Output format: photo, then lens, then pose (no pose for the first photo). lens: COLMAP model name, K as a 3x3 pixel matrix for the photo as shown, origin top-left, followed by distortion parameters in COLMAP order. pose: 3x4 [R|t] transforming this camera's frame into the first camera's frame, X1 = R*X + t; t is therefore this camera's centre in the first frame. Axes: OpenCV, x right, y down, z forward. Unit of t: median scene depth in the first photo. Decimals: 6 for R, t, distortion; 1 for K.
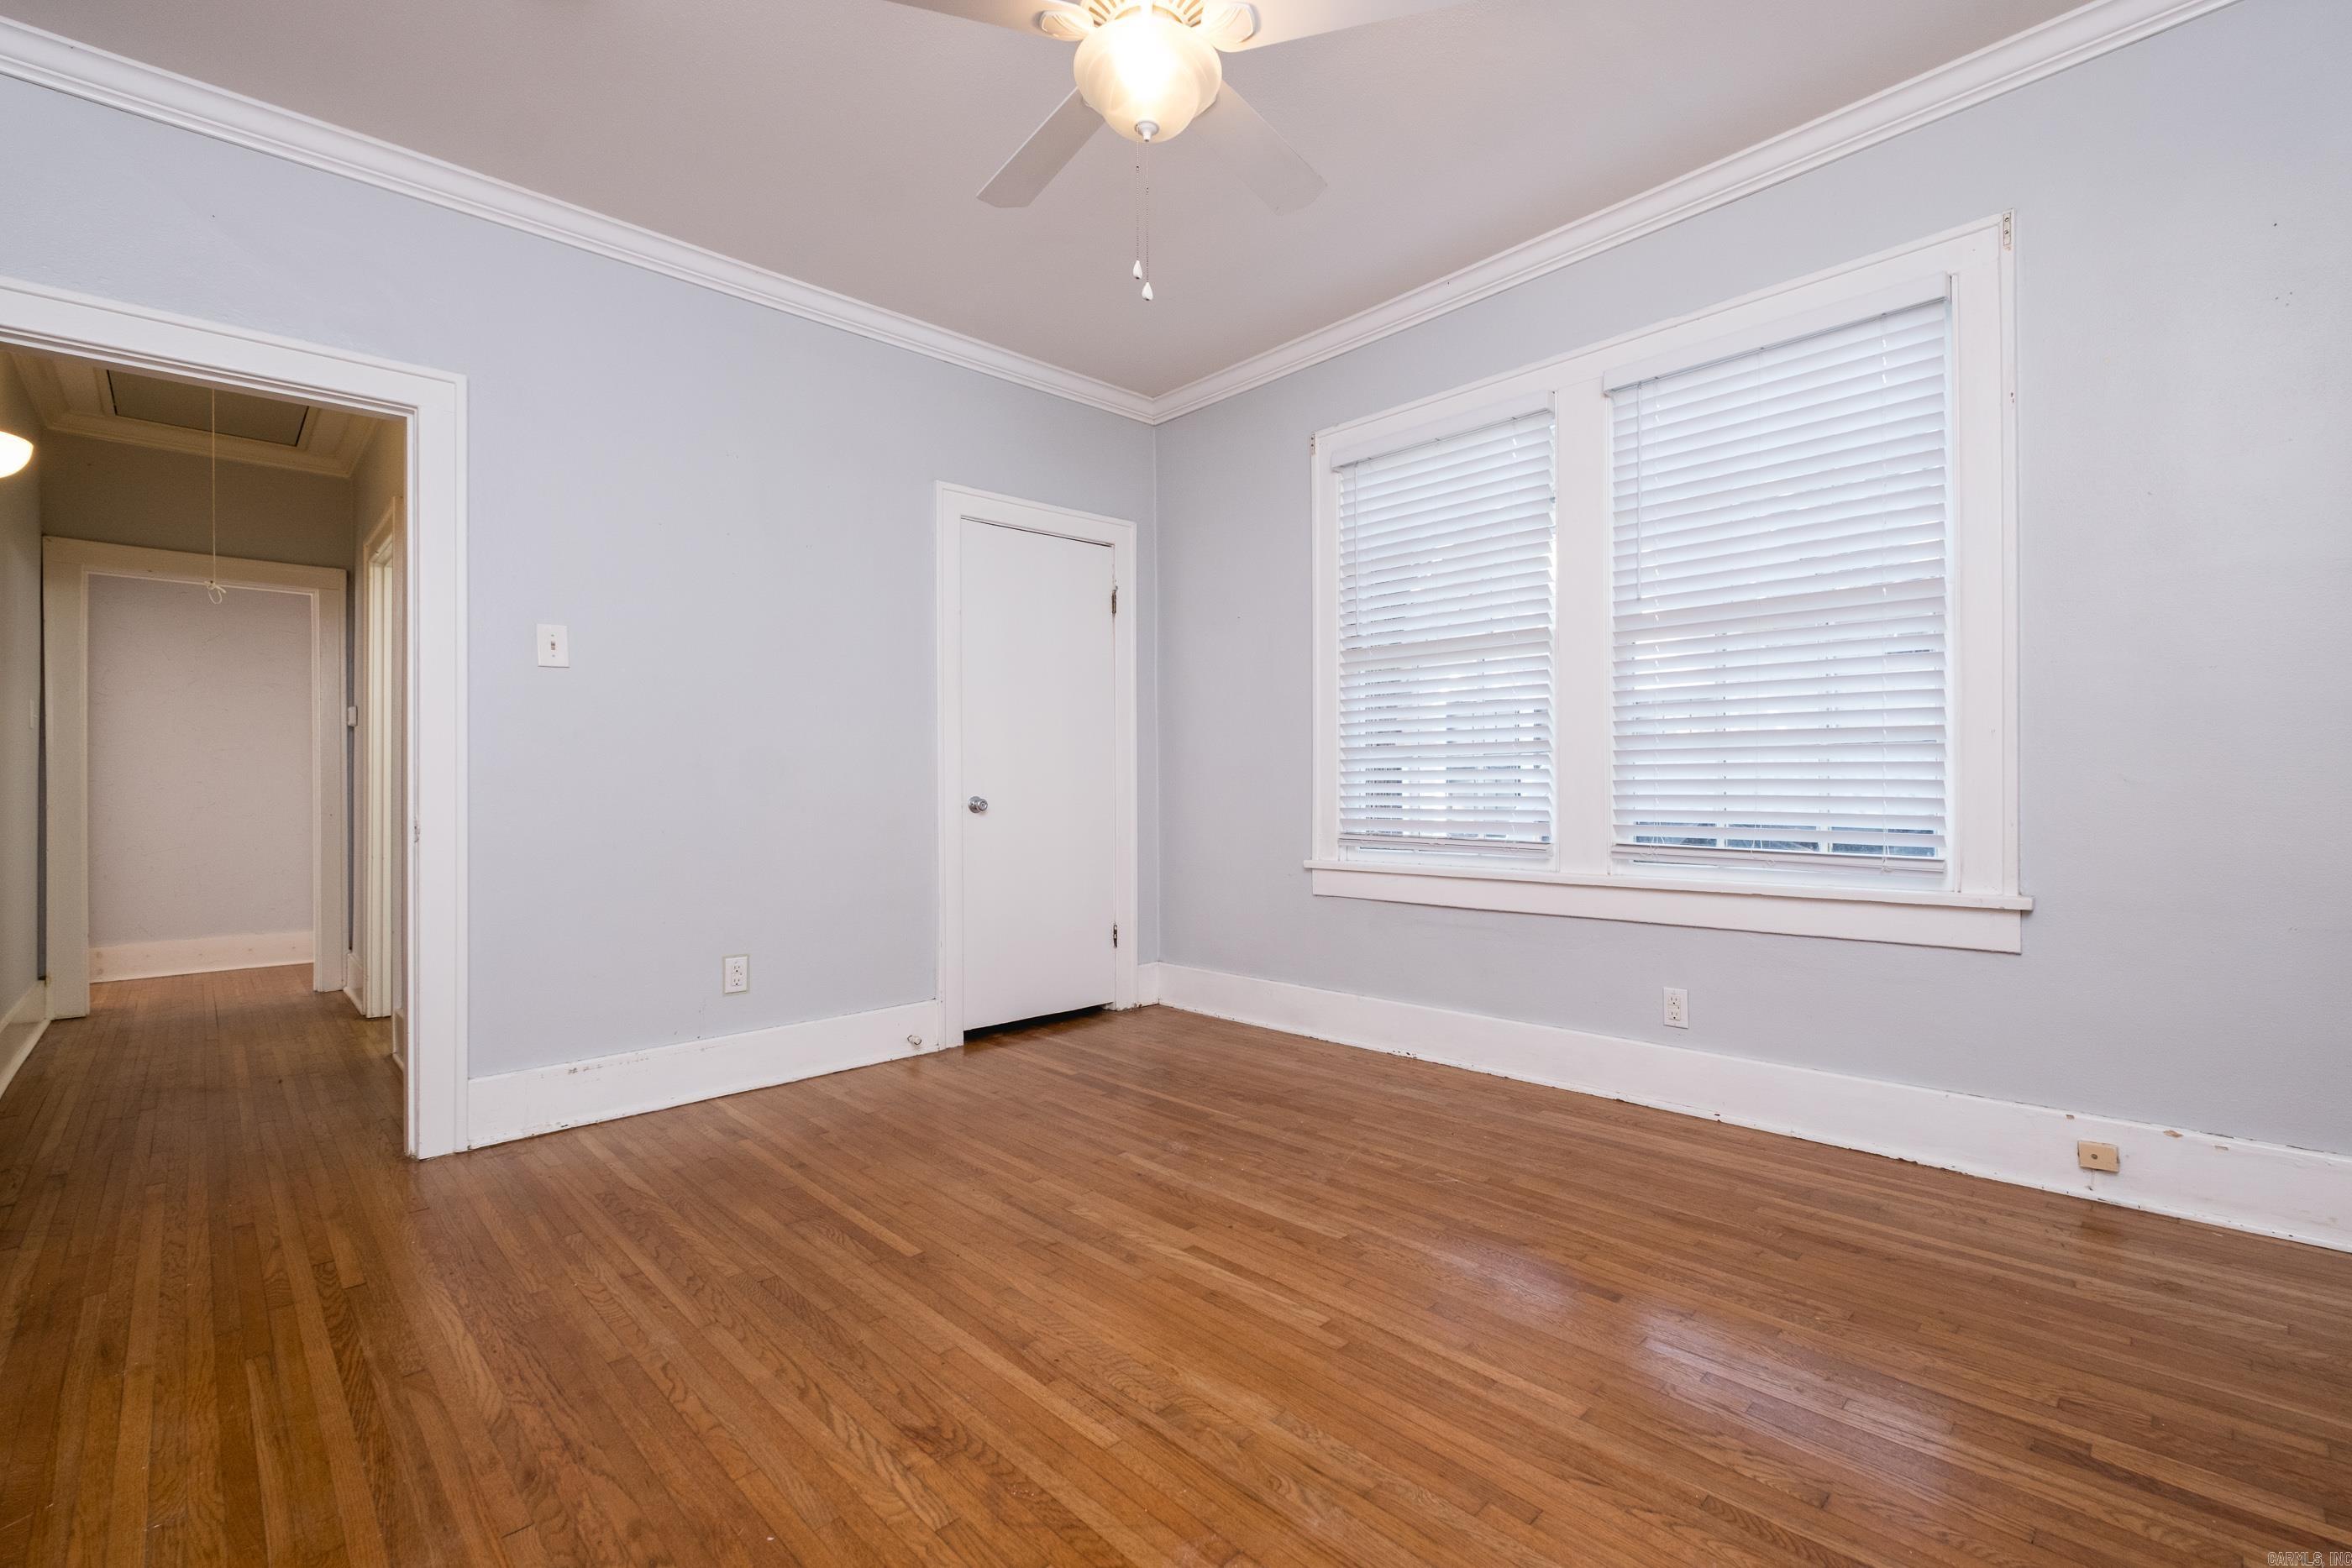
lens RADIAL K [[1036.0, 0, 1215.5], [0, 1036.0, 771.0], [0, 0, 1]] dist [0.004652, -0.007154]
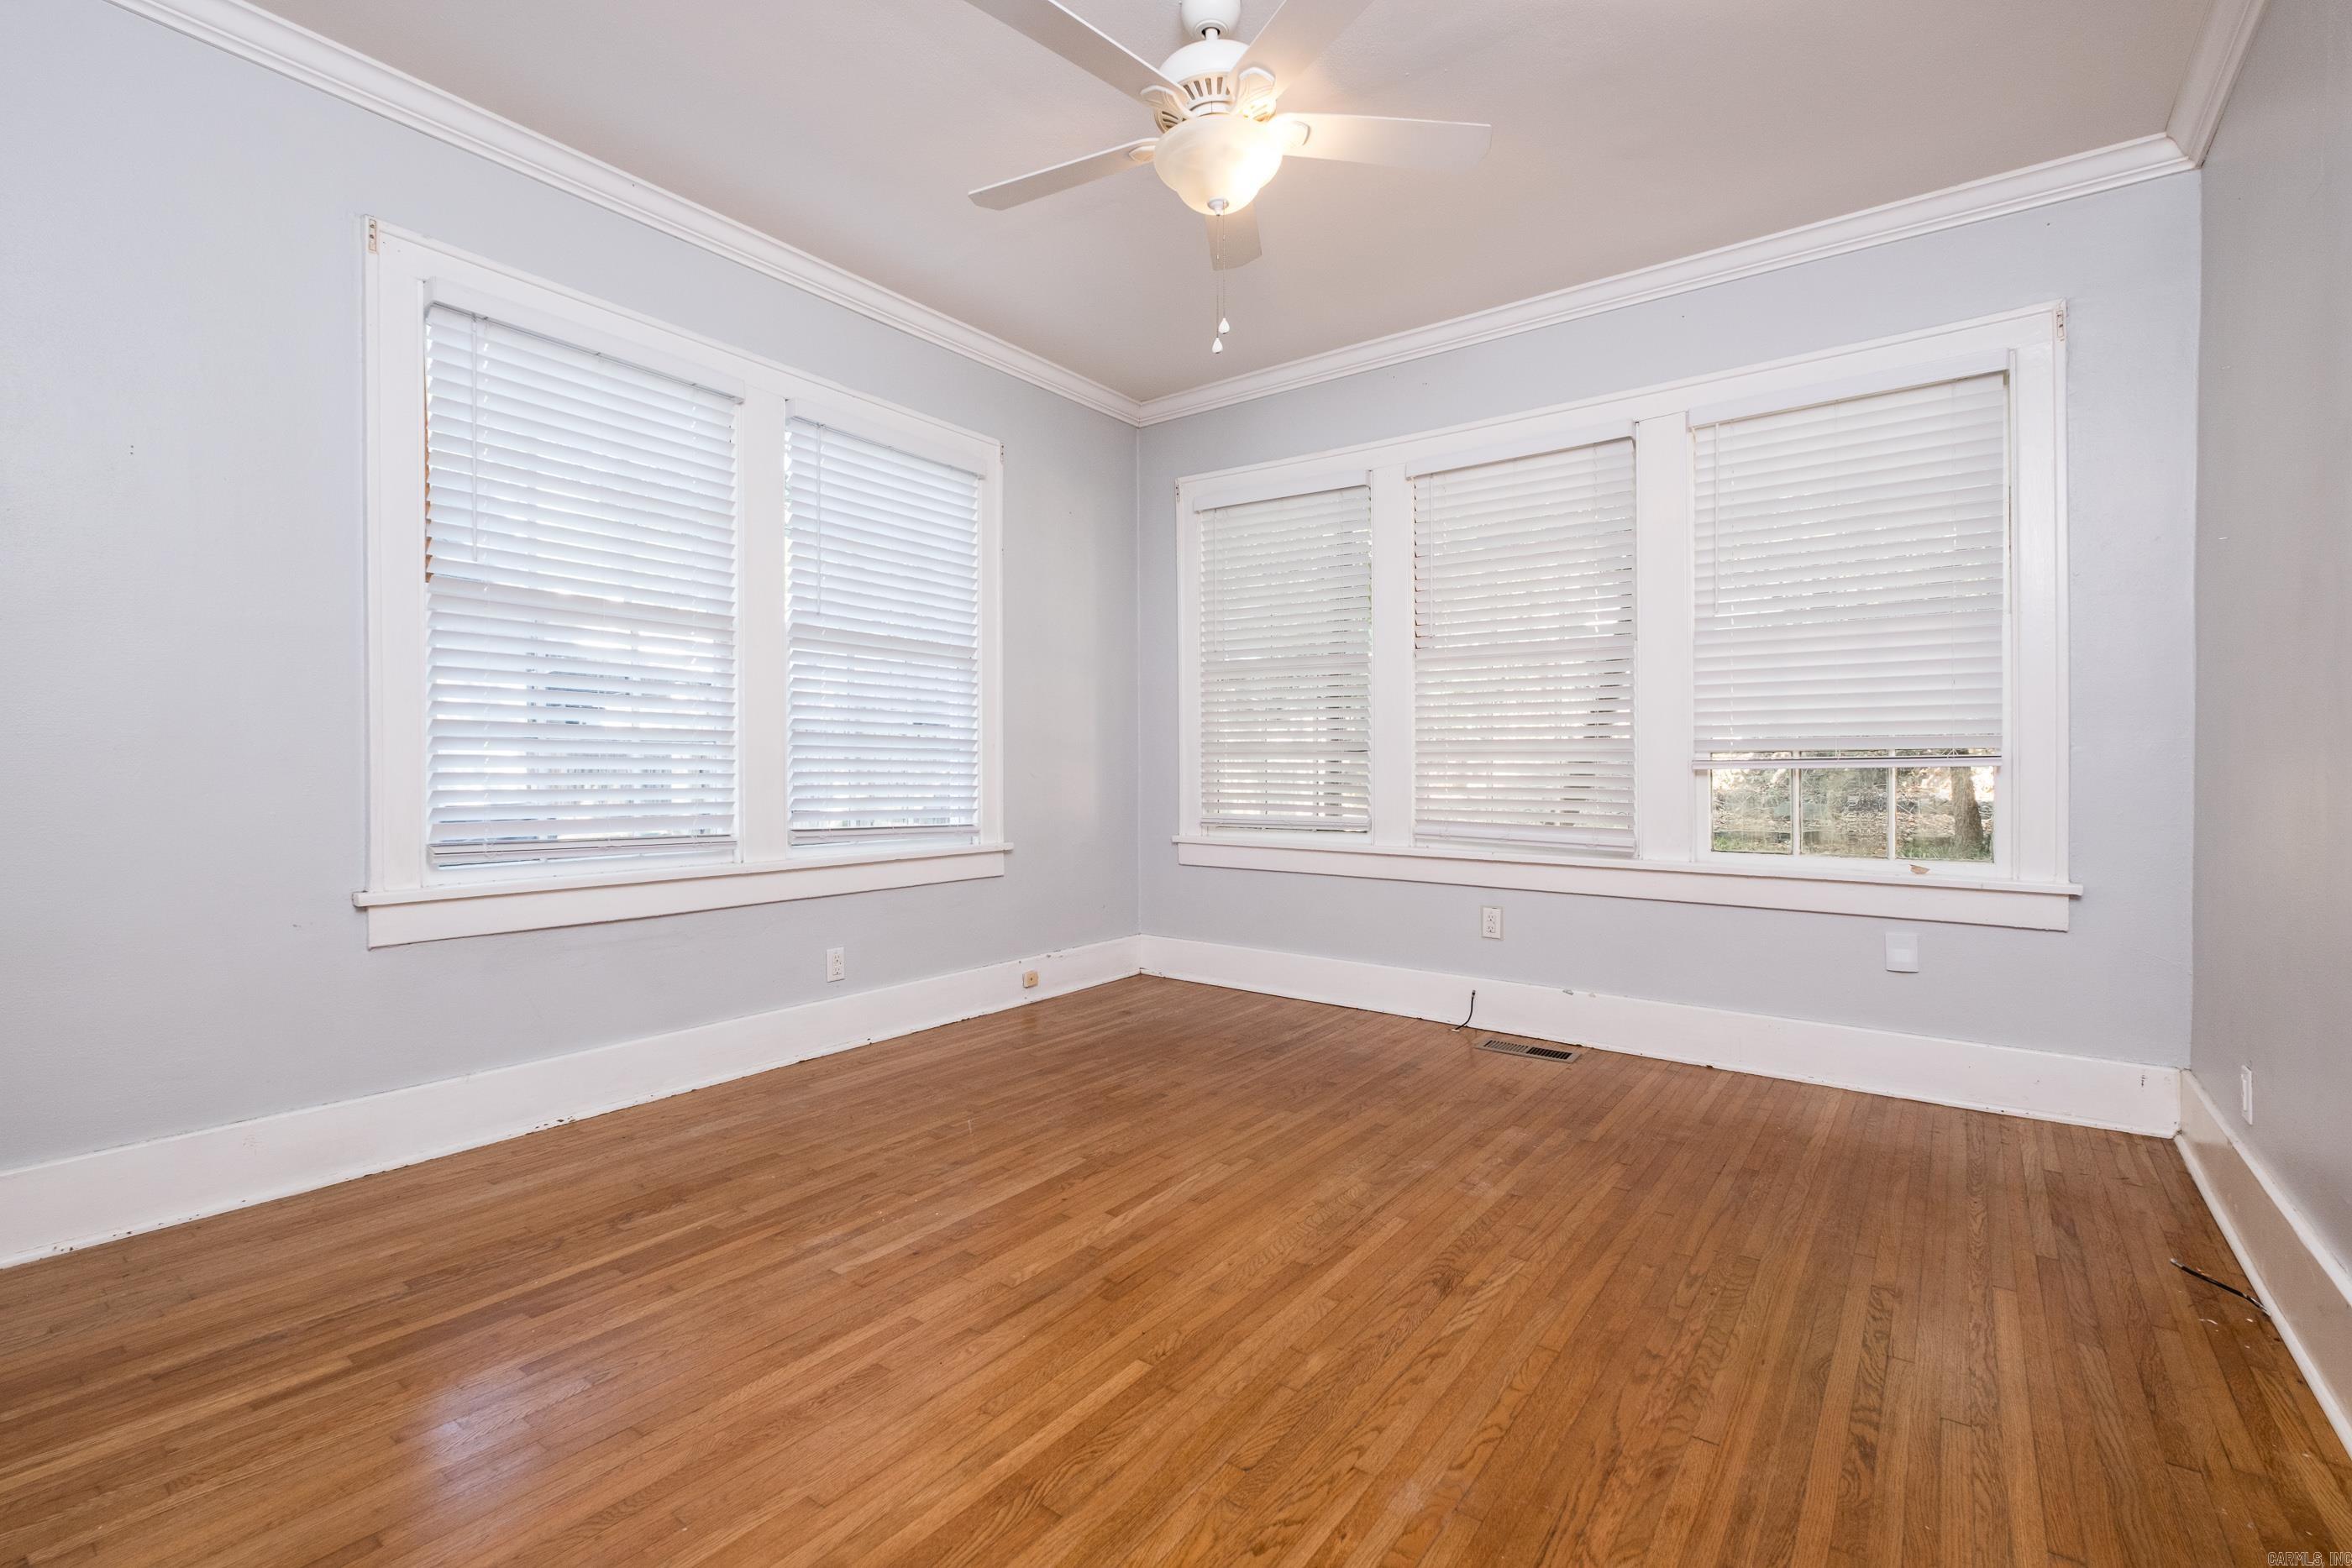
lens RADIAL K [[1021.7, 0, 1171.8], [0, 1021.7, 775.1], [0, 0, 1]] dist [0.007451, -0.007694]
pose [[-0.139945, 0.005848, 0.990142, -0.888377], [-0.012650, 0.999890, -0.007694, 0.018864], [-0.990078, -0.013602, -0.139855, 0.911214]]
